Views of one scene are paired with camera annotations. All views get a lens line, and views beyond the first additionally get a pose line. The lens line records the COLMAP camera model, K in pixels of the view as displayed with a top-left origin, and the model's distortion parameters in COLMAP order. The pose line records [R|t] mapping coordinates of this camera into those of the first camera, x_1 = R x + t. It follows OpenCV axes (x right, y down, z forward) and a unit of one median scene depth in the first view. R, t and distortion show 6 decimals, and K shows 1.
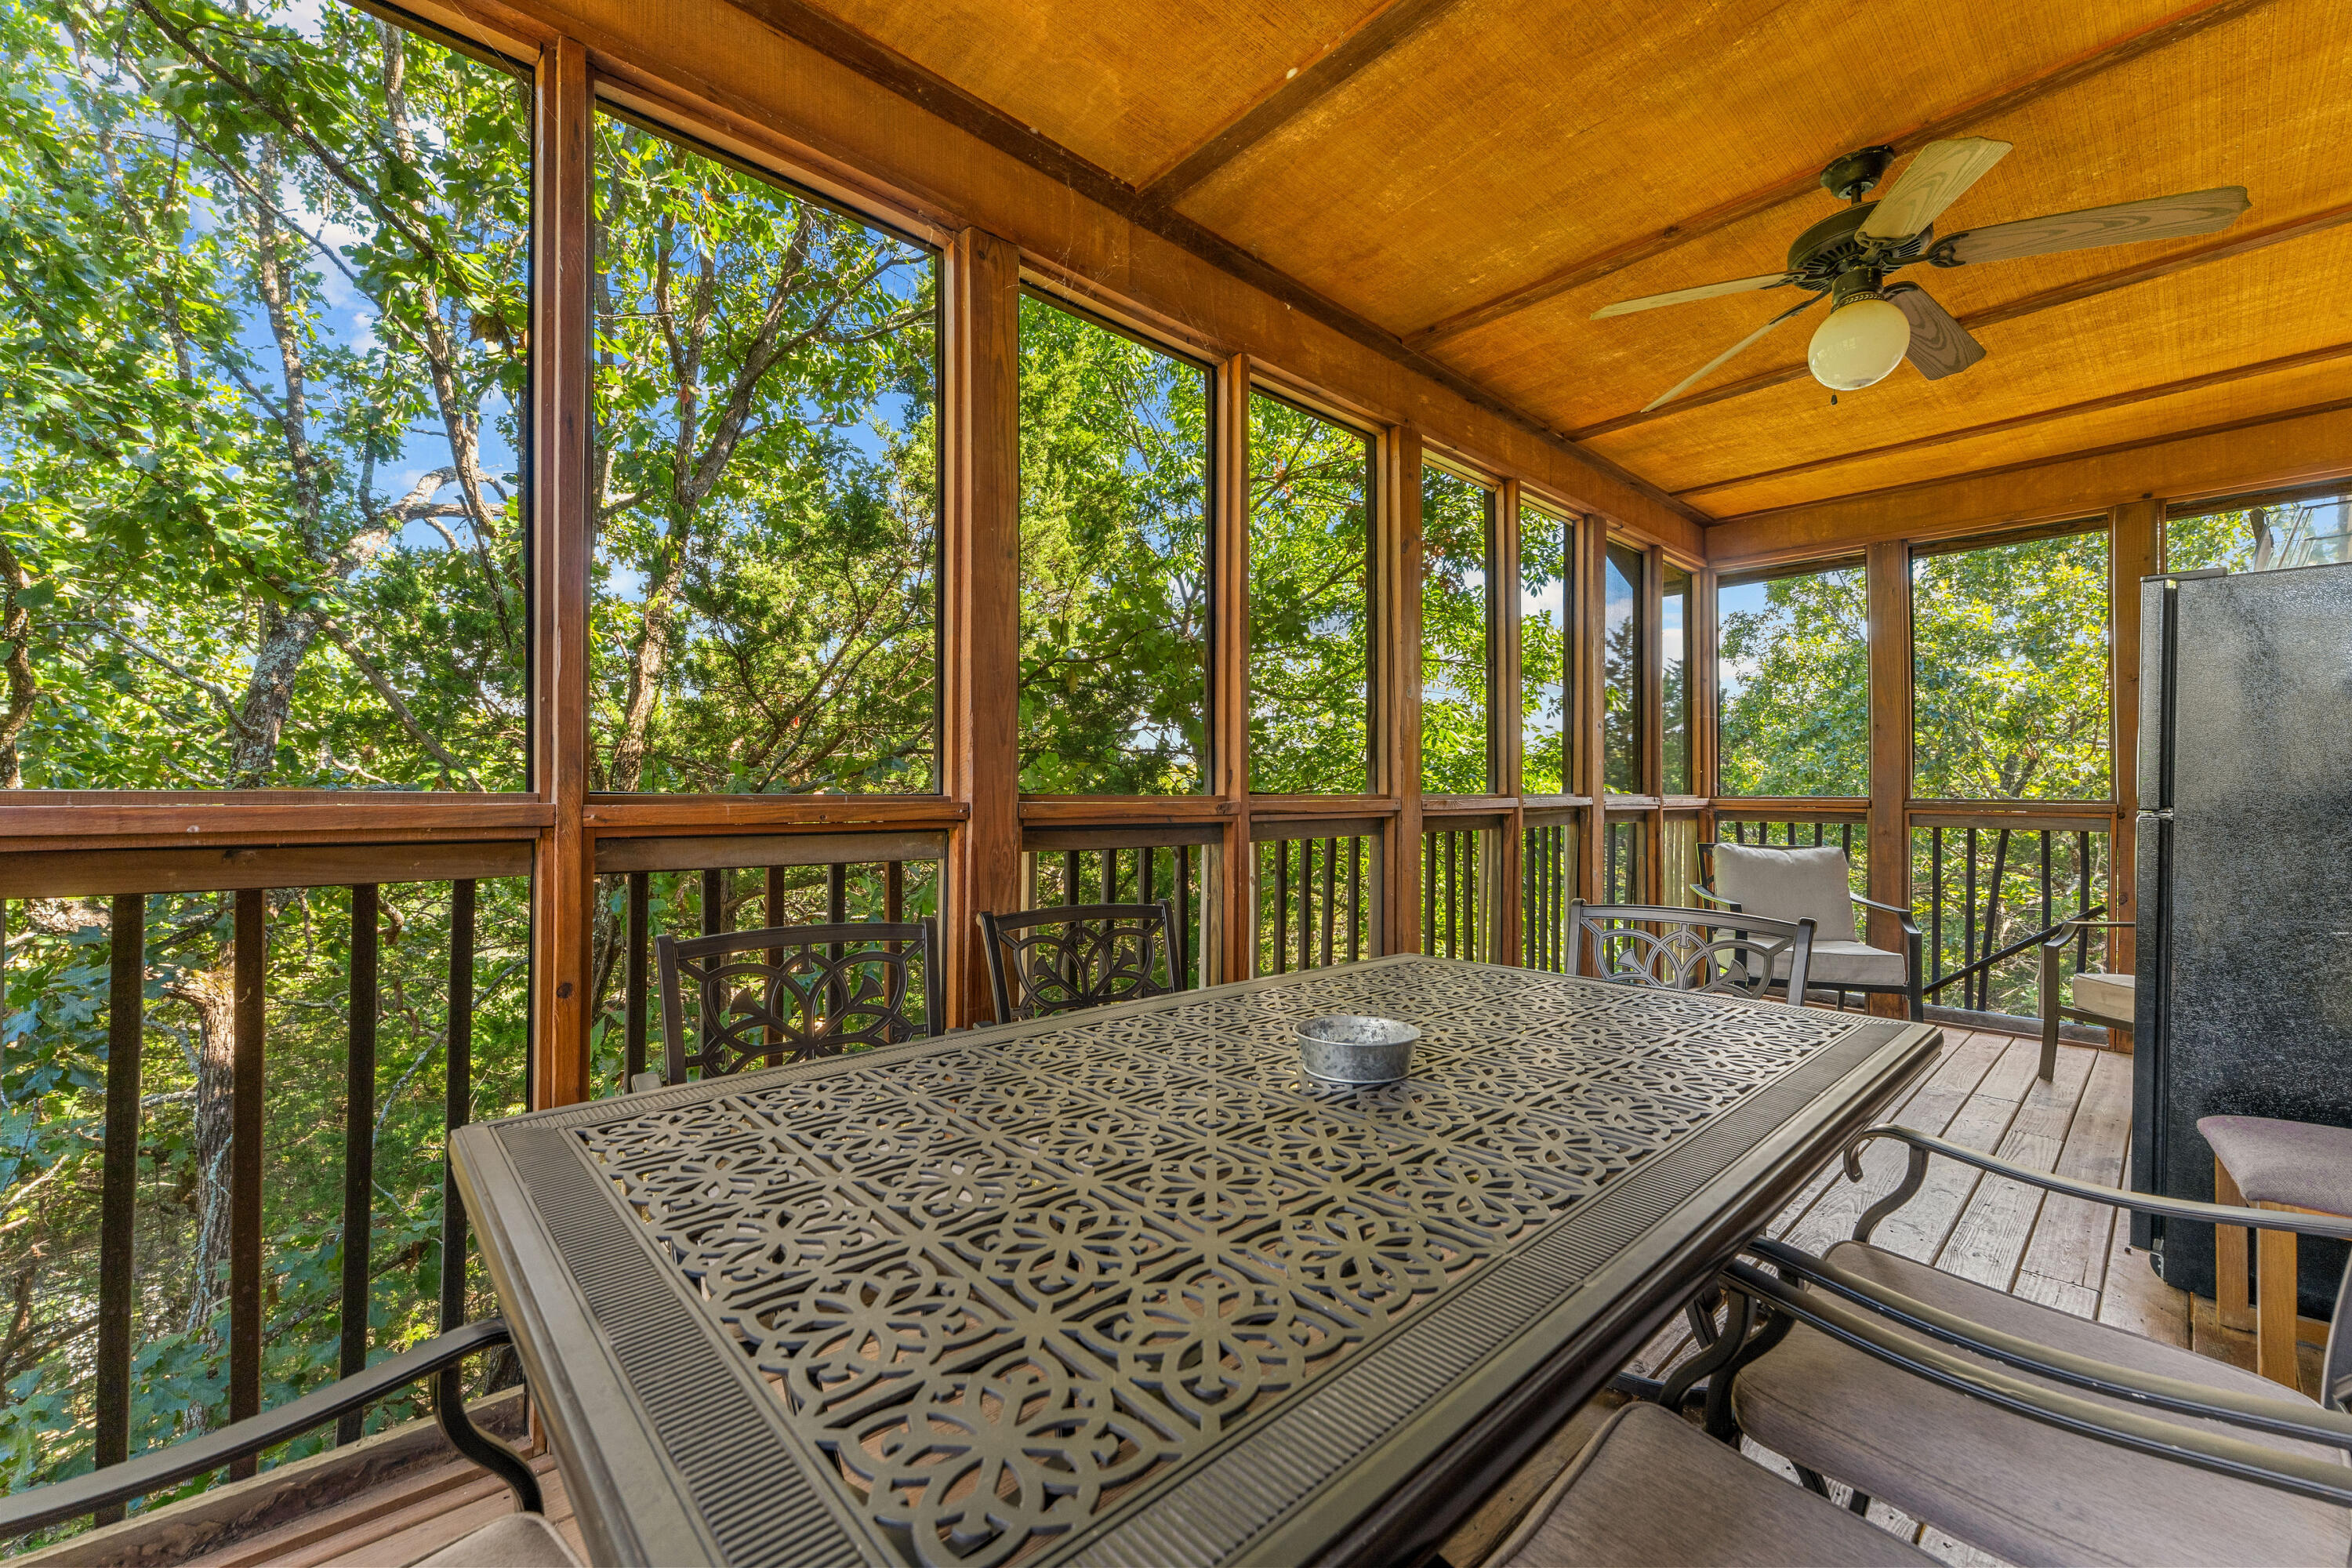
lens RADIAL K [[948.1, 0, 1176.7], [0, 948.1, 784.3], [0, 0, 1]] dist [0.022978, -0.000285]
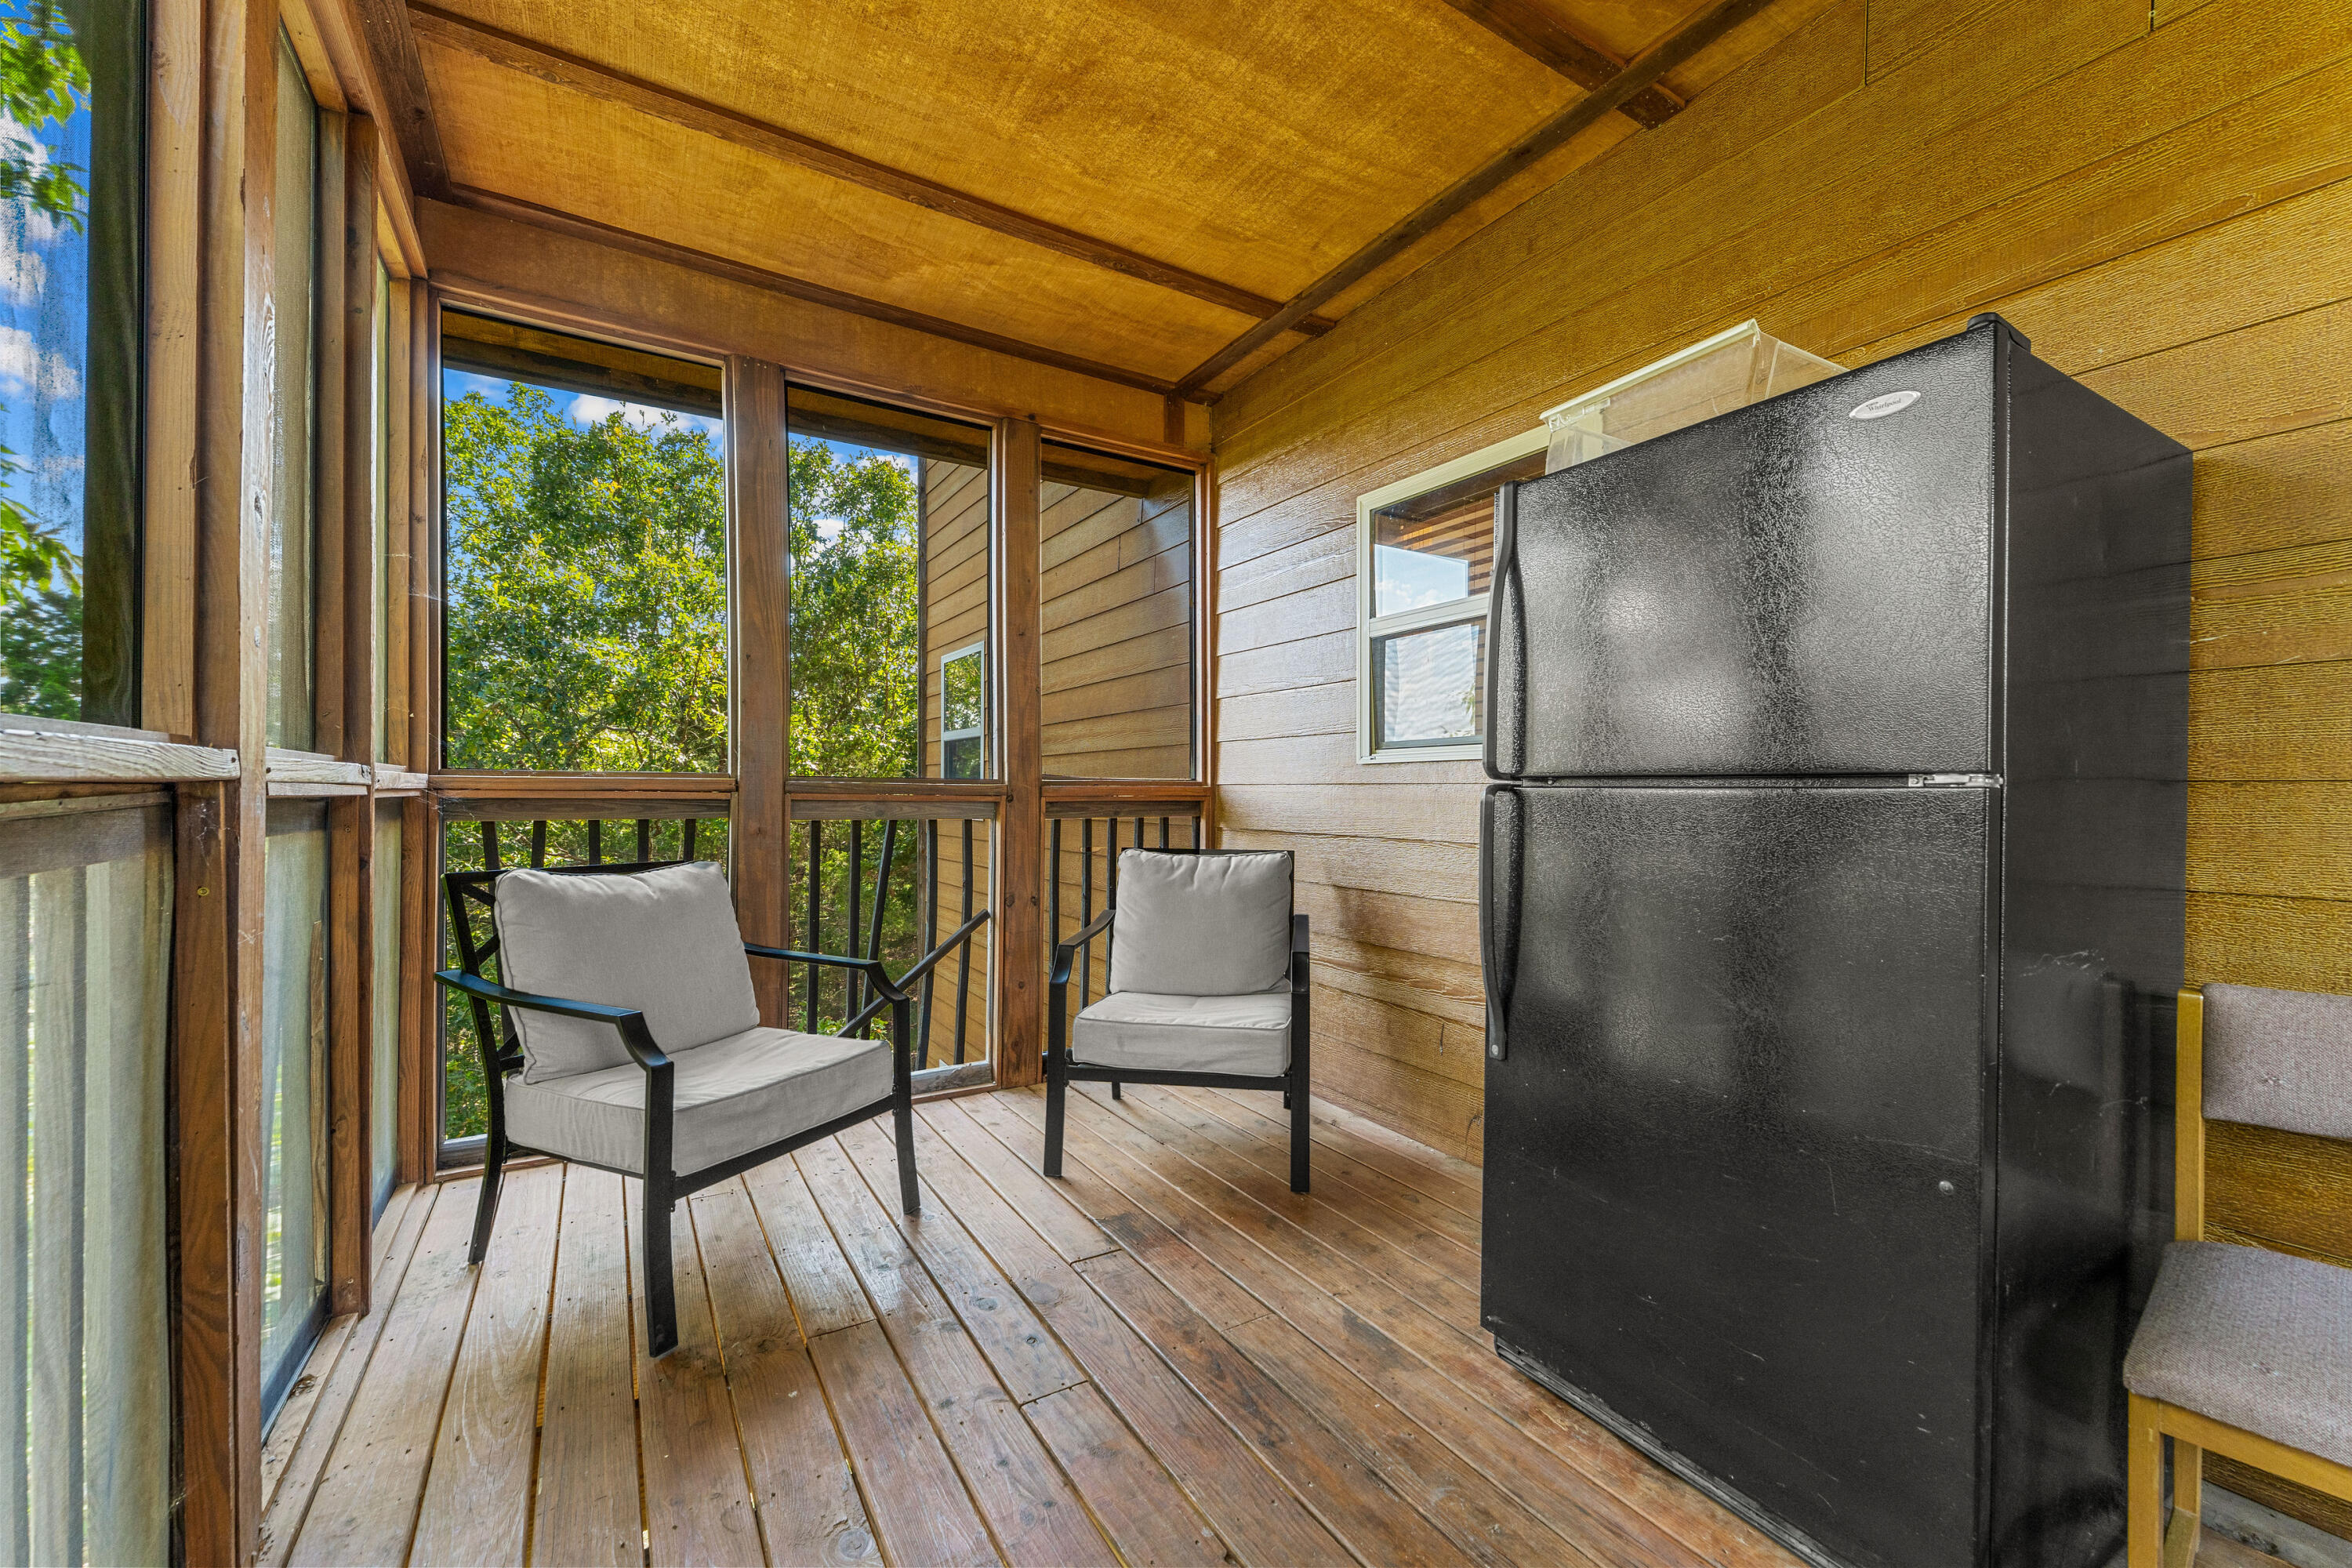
lens RADIAL K [[948.1, 0, 1176.5], [0, 948.1, 790.8], [0, 0, 1]] dist [0.022978, -0.000285]
pose [[0.204964, 0.002651, 0.978766, 0.174530], [-0.008476, 0.999964, -0.000933, 0.020758], [-0.978733, -0.008104, 0.204979, 0.563100]]
